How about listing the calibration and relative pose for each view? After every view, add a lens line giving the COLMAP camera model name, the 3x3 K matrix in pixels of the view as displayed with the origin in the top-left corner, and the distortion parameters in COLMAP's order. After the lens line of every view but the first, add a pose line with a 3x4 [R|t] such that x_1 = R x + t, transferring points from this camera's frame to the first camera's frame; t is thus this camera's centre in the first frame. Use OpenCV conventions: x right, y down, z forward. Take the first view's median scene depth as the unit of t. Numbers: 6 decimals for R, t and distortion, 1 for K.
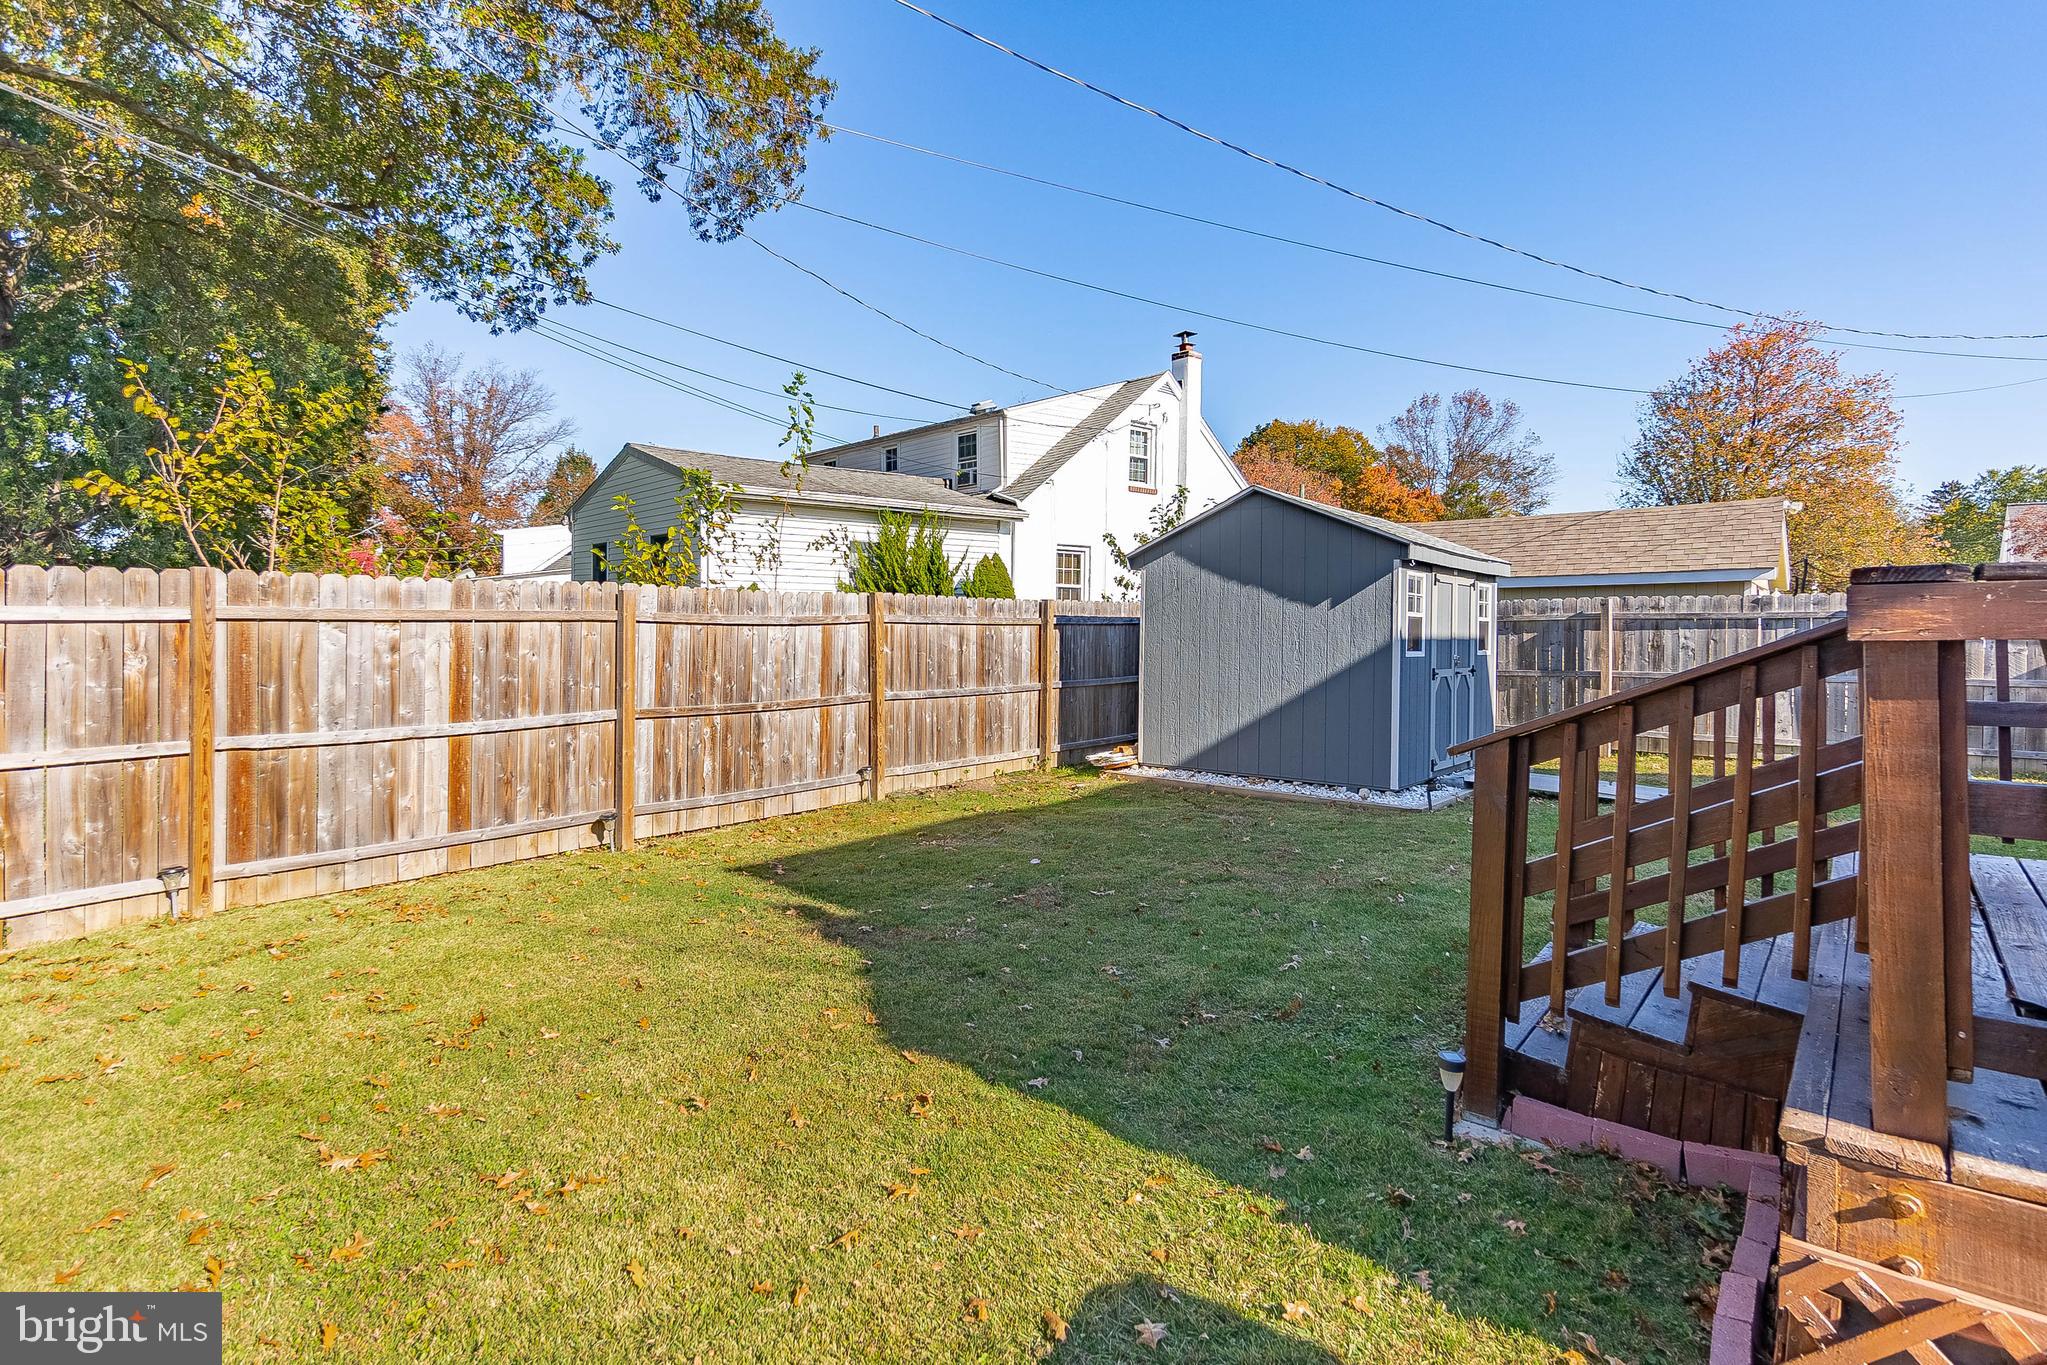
lens RADIAL K [[1038.1, 0, 964.8], [0, 1038.1, 633.8], [0, 0, 1]] dist [0.001692, -0.000219]
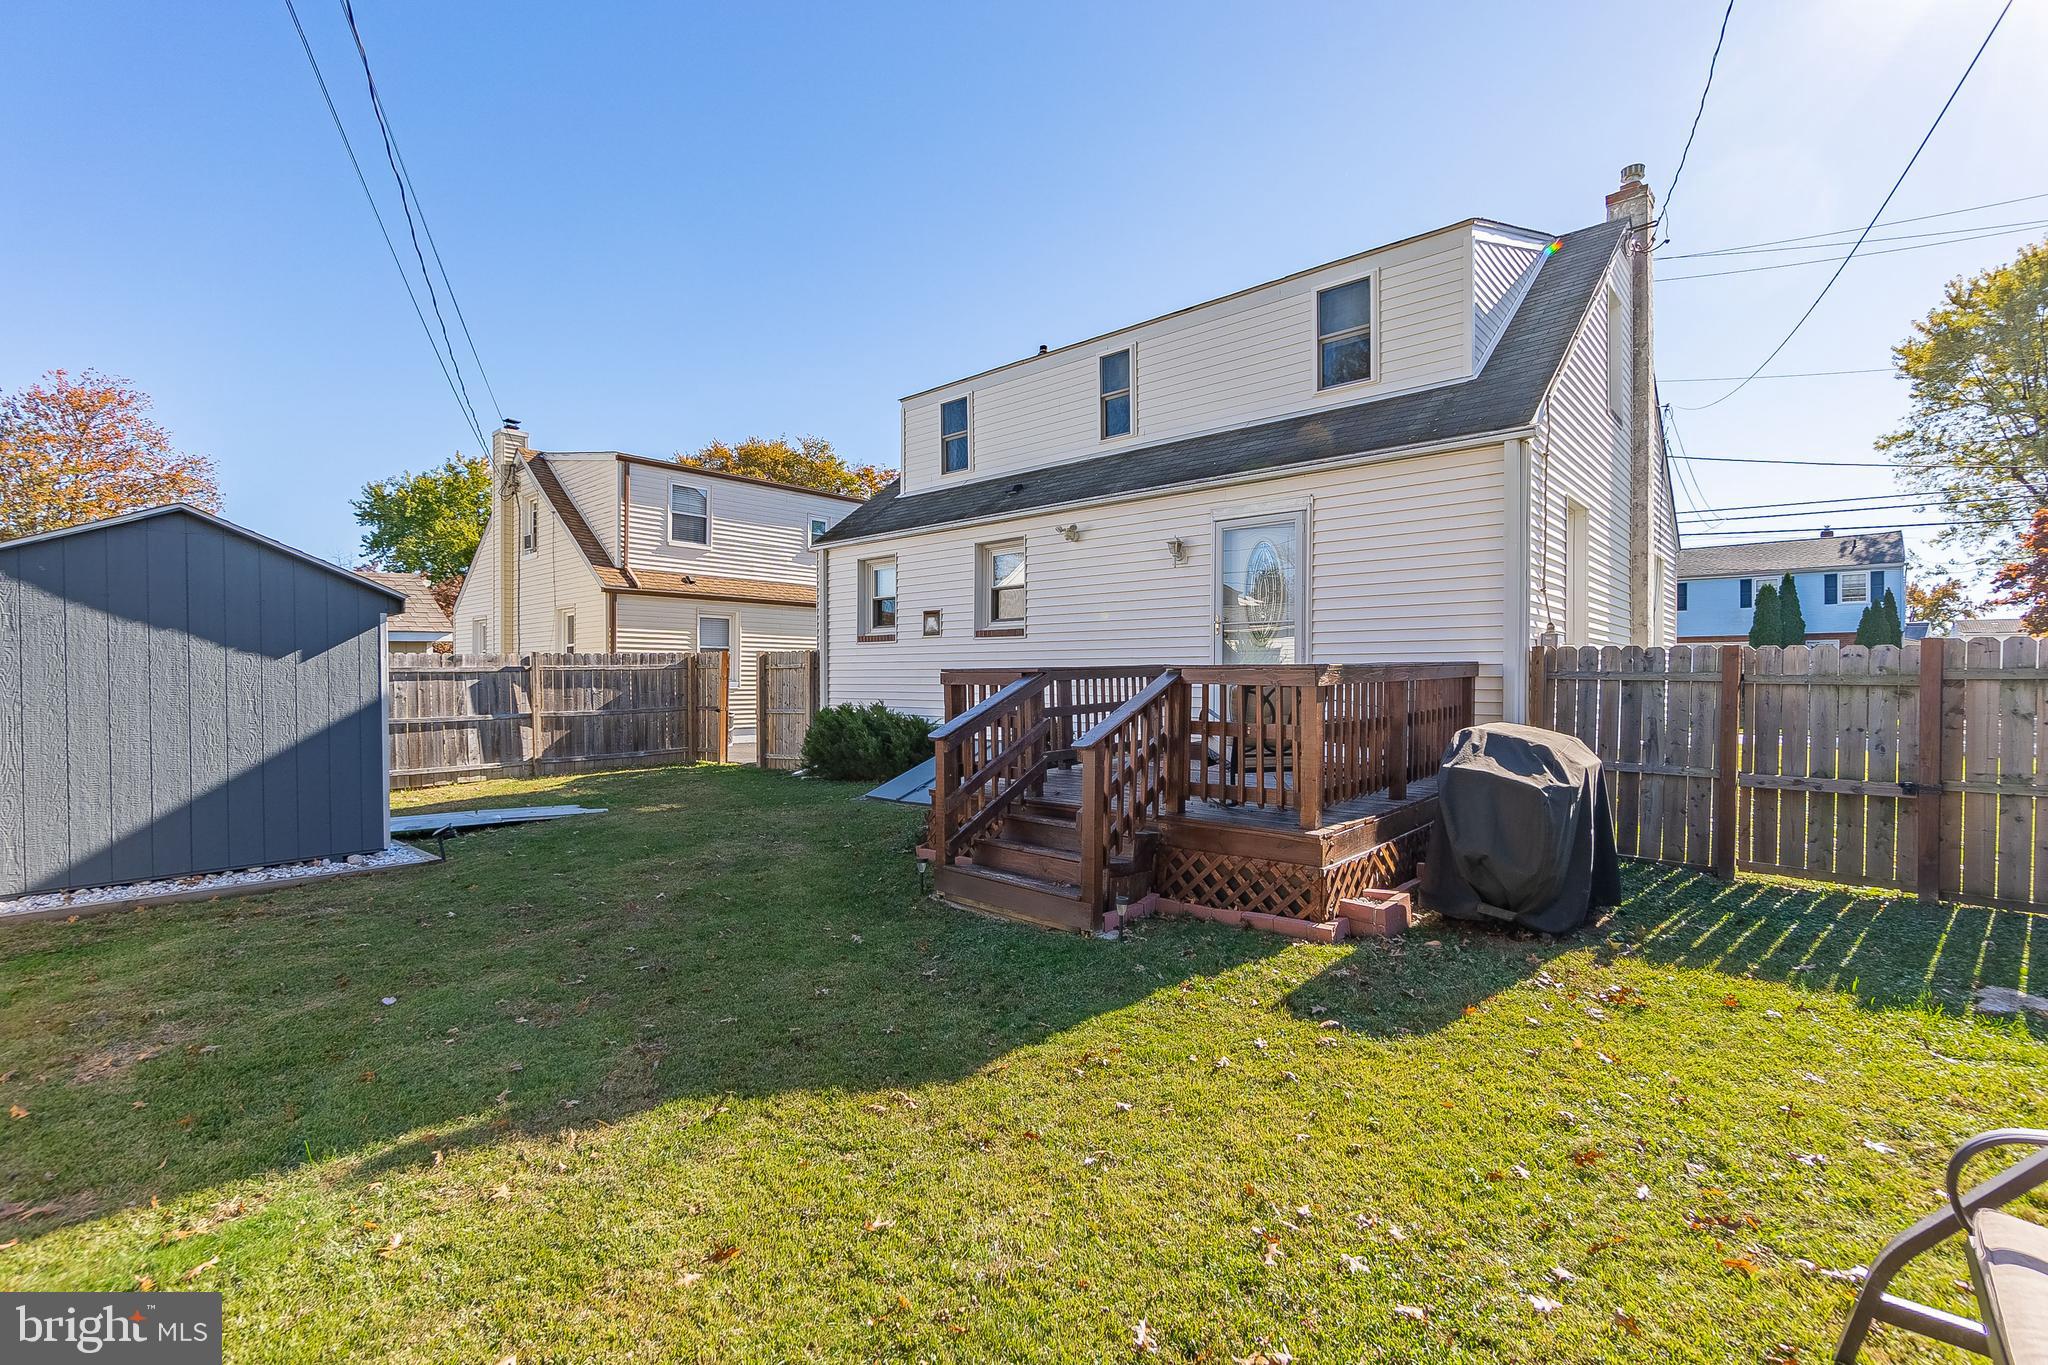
lens RADIAL K [[894.6, 0, 1024.0], [0, 894.6, 682.5], [0, 0, 1]] dist [-0.002591, -0.000329]
pose [[0.016329, -0.012288, 0.999791, -0.354724], [0.012025, 0.999855, 0.012092, -0.008036], [-0.999794, 0.011825, 0.016474, 0.330621]]
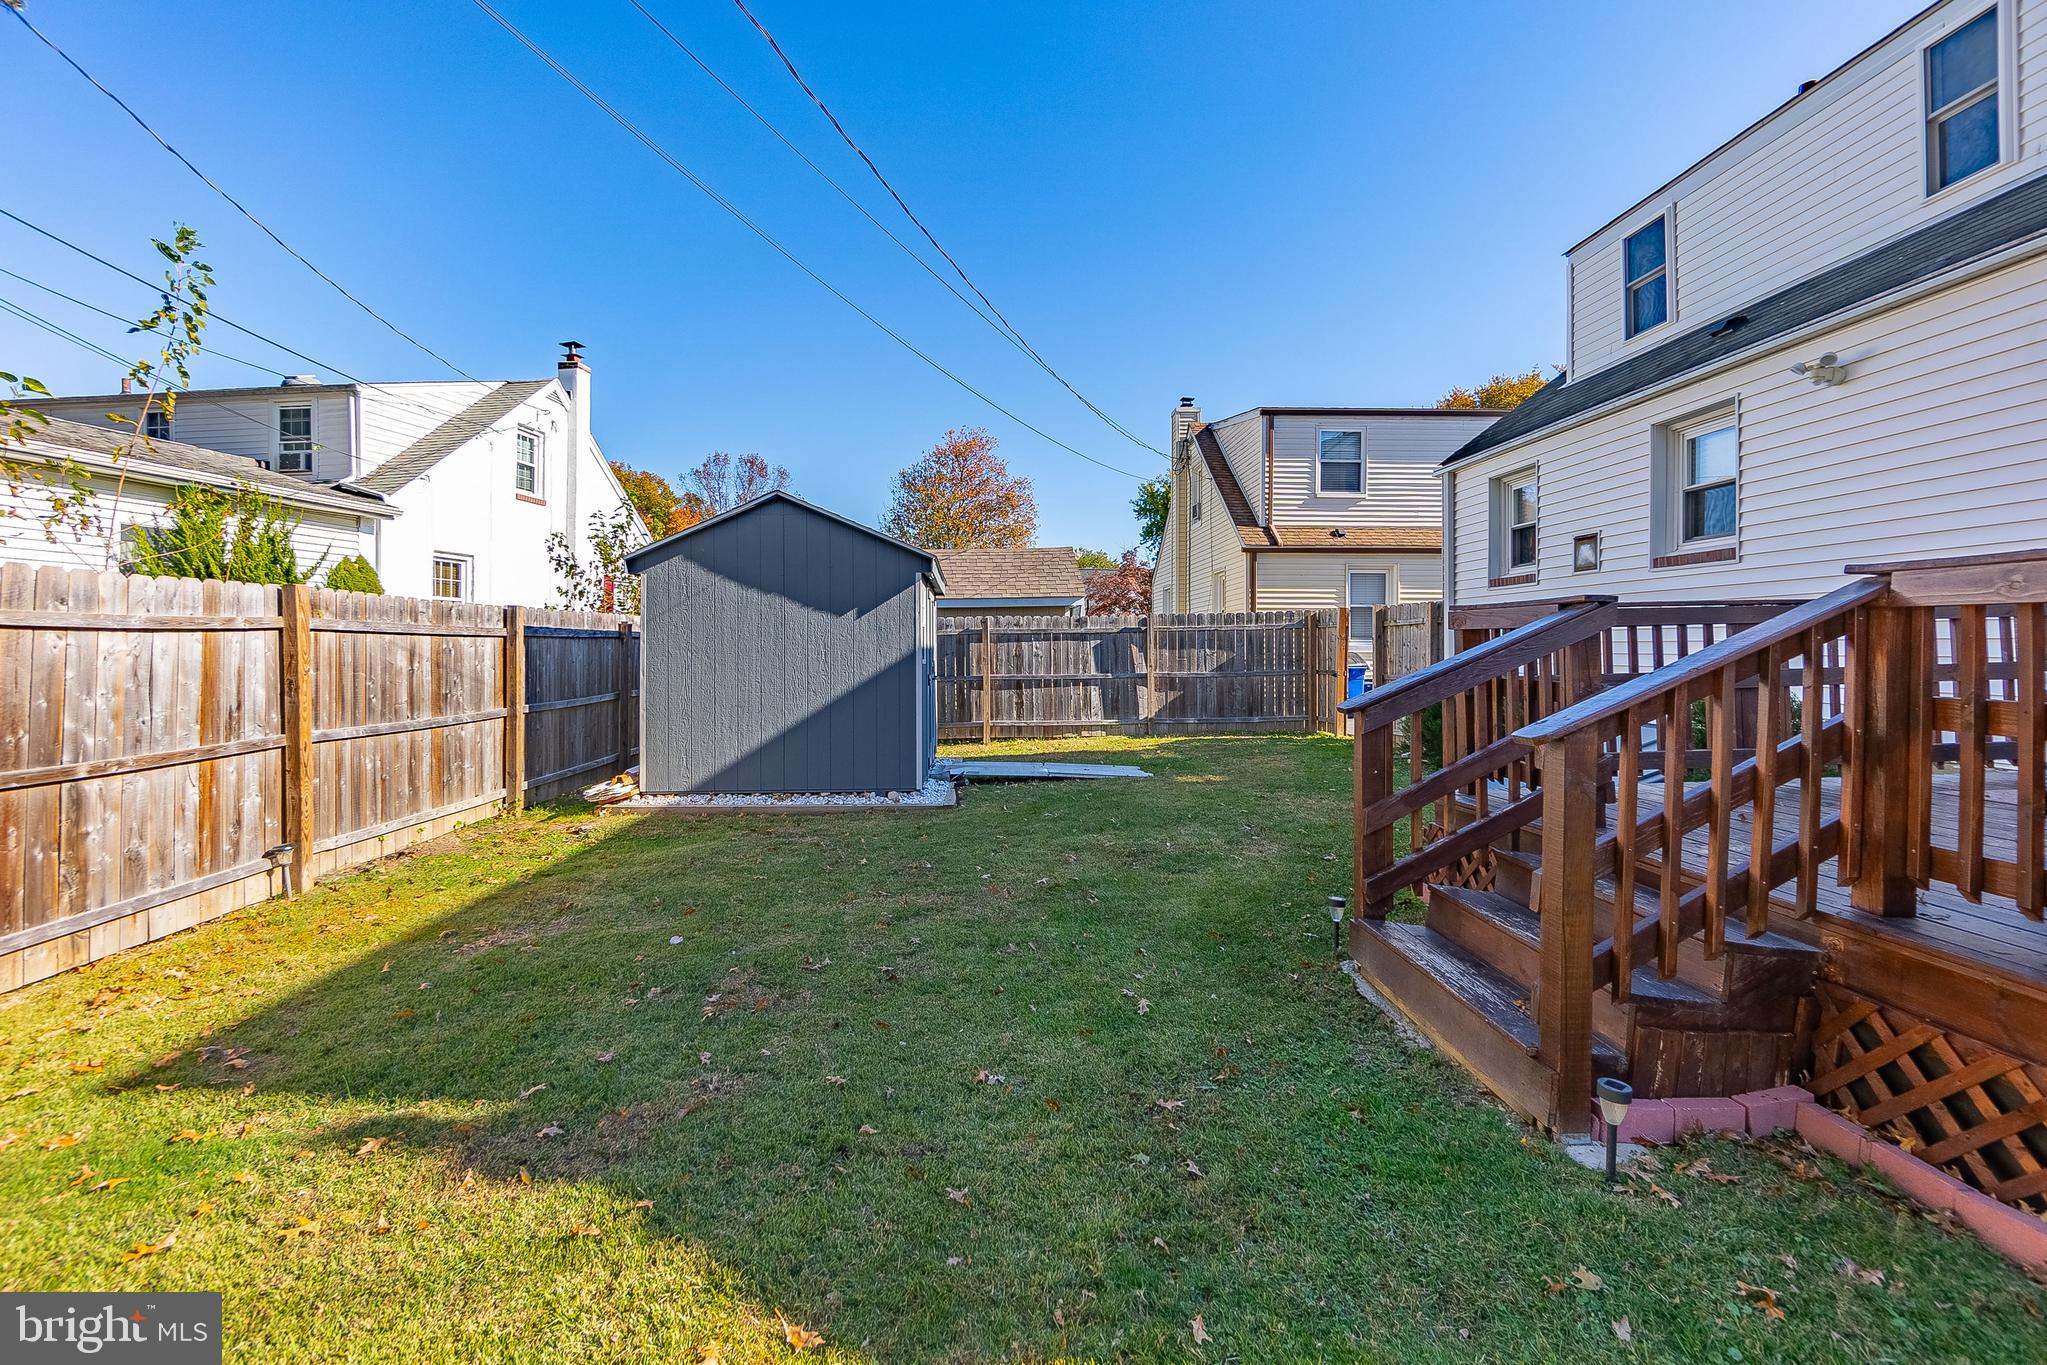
lens RADIAL K [[902.5, 0, 1003.1], [0, 902.5, 642.3], [0, 0, 1]] dist [-0.000092, 0.000226]
pose [[0.738494, -0.003657, 0.674250, -0.123360], [0.014261, 0.999846, -0.010197, 0.008906], [-0.674110, 0.017146, 0.738432, 0.222721]]
